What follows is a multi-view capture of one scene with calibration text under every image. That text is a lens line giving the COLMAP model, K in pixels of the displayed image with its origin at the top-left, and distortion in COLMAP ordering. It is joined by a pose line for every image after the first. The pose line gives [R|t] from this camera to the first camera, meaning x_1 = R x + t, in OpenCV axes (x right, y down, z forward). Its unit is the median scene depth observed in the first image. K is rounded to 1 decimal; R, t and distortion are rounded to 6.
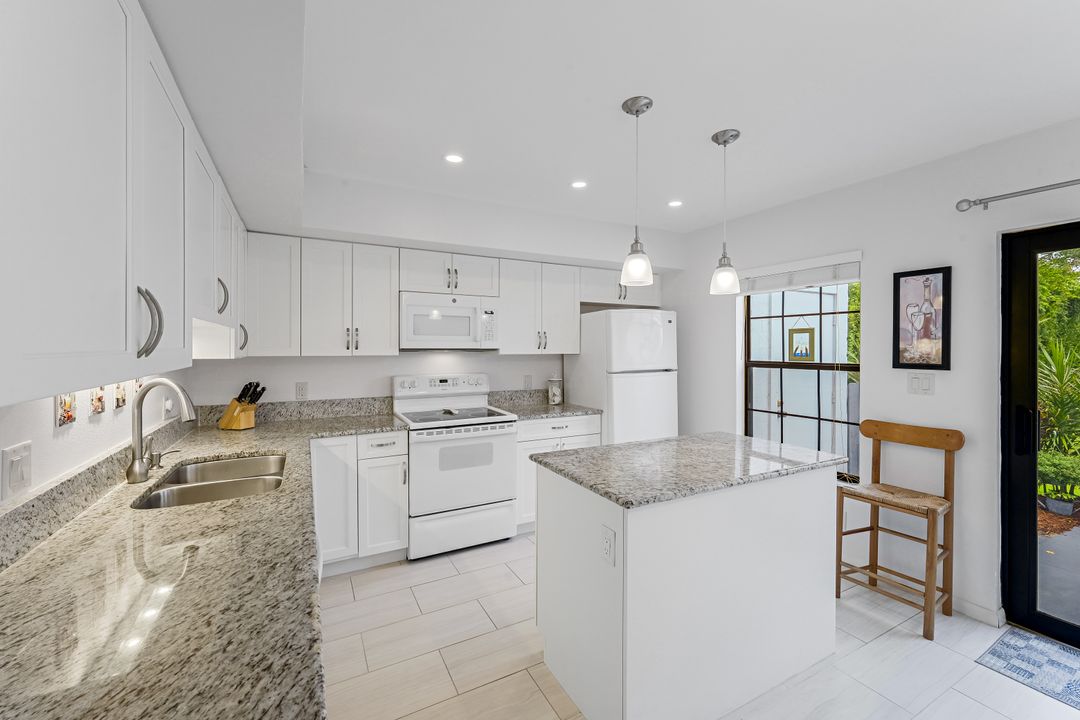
lens RADIAL K [[435.2, 0, 536.3], [0, 435.2, 351.2], [0, 0, 1]] dist [-0.006160, 0.000882]
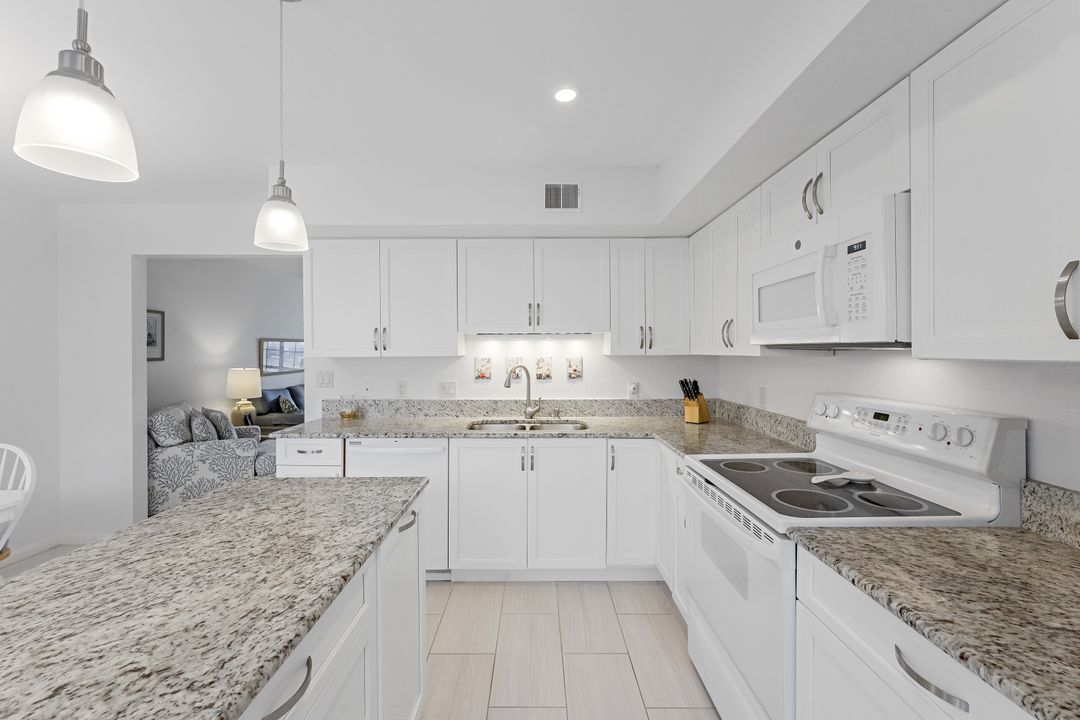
lens RADIAL K [[435.2, 0, 531.5], [0, 435.2, 344.3], [0, 0, 1]] dist [-0.006160, 0.000882]
pose [[-0.462482, -0.014095, -0.886517, 0.379663], [-0.004247, 0.999897, -0.013682, 0.002863], [0.886618, -0.002562, -0.462495, 0.962984]]
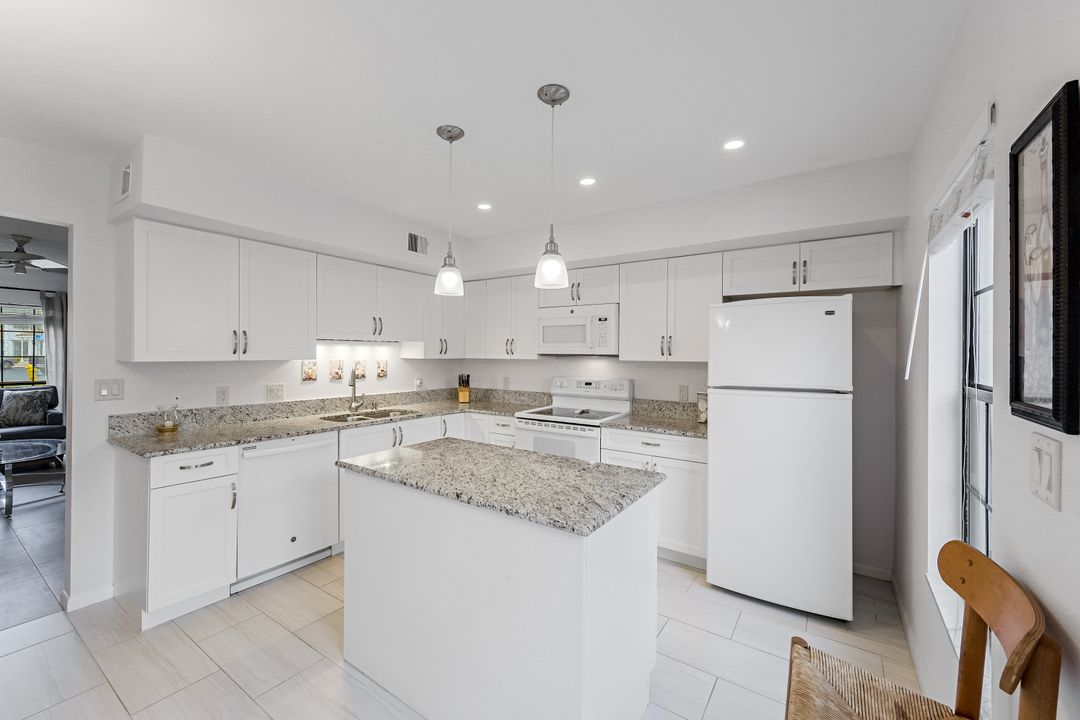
lens RADIAL K [[435.2, 0, 532.3], [0, 435.2, 351.8], [0, 0, 1]] dist [-0.006160, 0.000882]
pose [[0.457770, -0.000376, -0.889070, 0.763996], [-0.013561, 0.999881, -0.007406, -0.002498], [0.888967, 0.015447, 0.457711, 0.398170]]
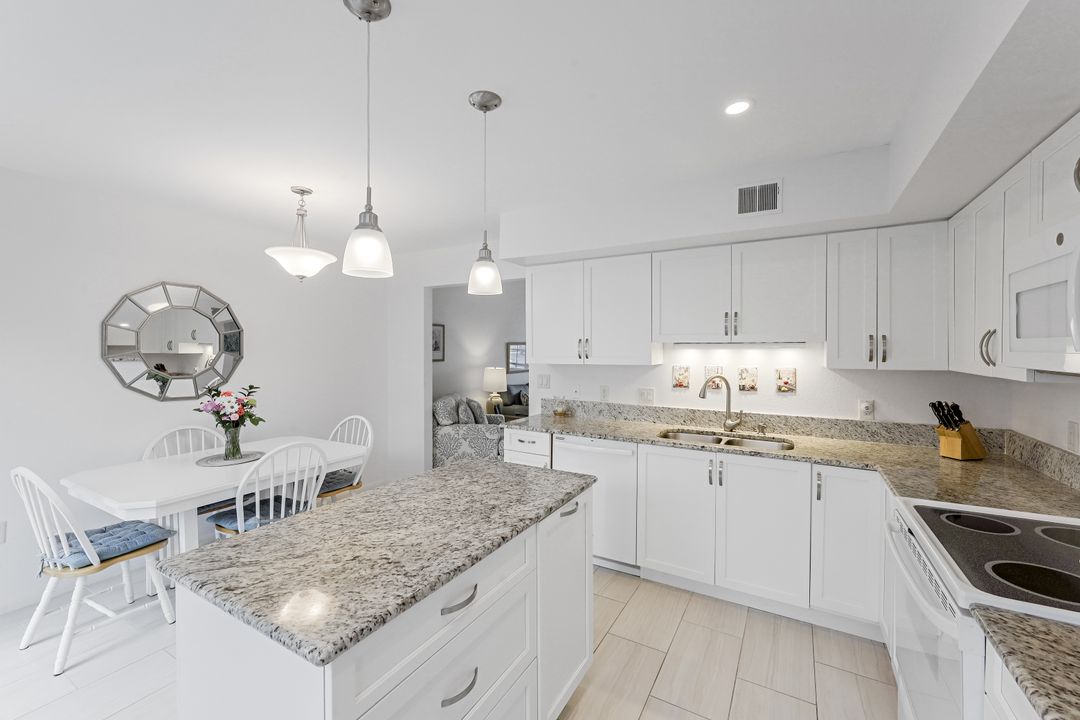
lens RADIAL K [[435.2, 0, 529.6], [0, 435.2, 339.4], [0, 0, 1]] dist [-0.006160, 0.000882]
pose [[-0.848715, -0.013617, -0.528676, 0.376820], [-0.005859, 0.999849, -0.016347, -0.024047], [0.528818, -0.010776, -0.848667, 1.074723]]
